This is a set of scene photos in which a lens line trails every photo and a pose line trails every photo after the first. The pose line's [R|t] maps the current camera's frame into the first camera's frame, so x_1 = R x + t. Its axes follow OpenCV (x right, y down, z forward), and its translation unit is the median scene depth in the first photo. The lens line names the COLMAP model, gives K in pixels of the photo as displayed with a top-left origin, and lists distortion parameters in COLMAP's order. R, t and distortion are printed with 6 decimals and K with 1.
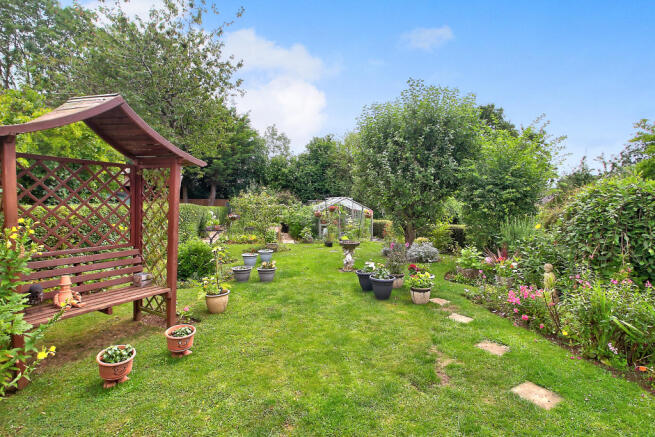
lens RADIAL K [[313.7, 0, 327.6], [0, 313.7, 216.5], [0, 0, 1]] dist [-0.014708, -0.002133]
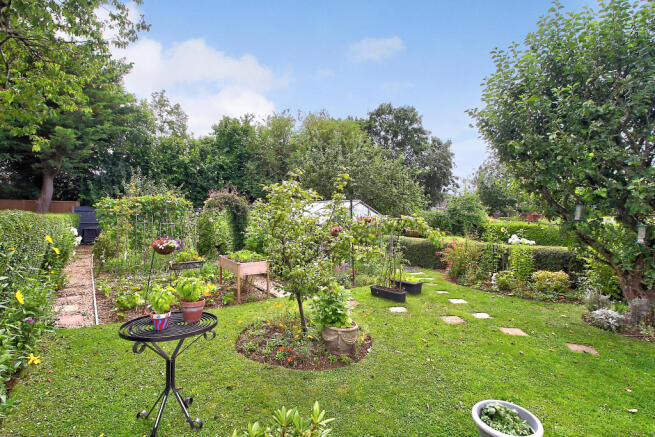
lens RADIAL K [[313.7, 0, 328.1], [0, 313.7, 215.1], [0, 0, 1]] dist [-0.014708, -0.002133]
pose [[0.910265, 0.000089, 0.414025, -0.131379], [0.007594, 0.999828, -0.016912, -0.014163], [-0.413955, 0.018539, 0.910108, 0.272067]]
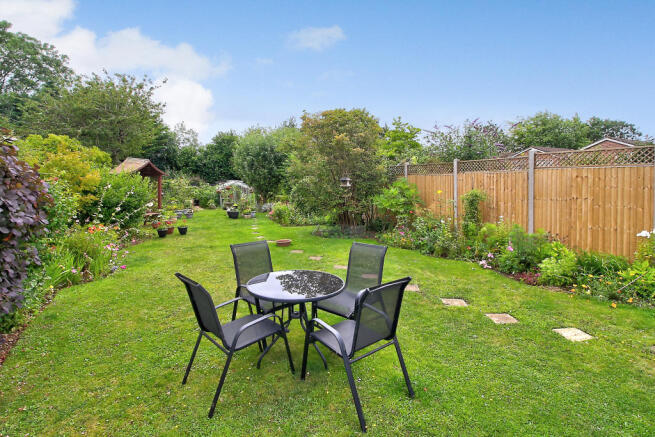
lens RADIAL K [[300.1, 0, 348.4], [0, 300.1, 199.2], [0, 0, 1]] dist [0.001577, 0.000031]
pose [[0.943791, -0.035213, 0.328663, 0.047387], [0.028991, 0.999296, 0.023813, 0.007849], [-0.329270, -0.012946, 0.944147, -0.360941]]
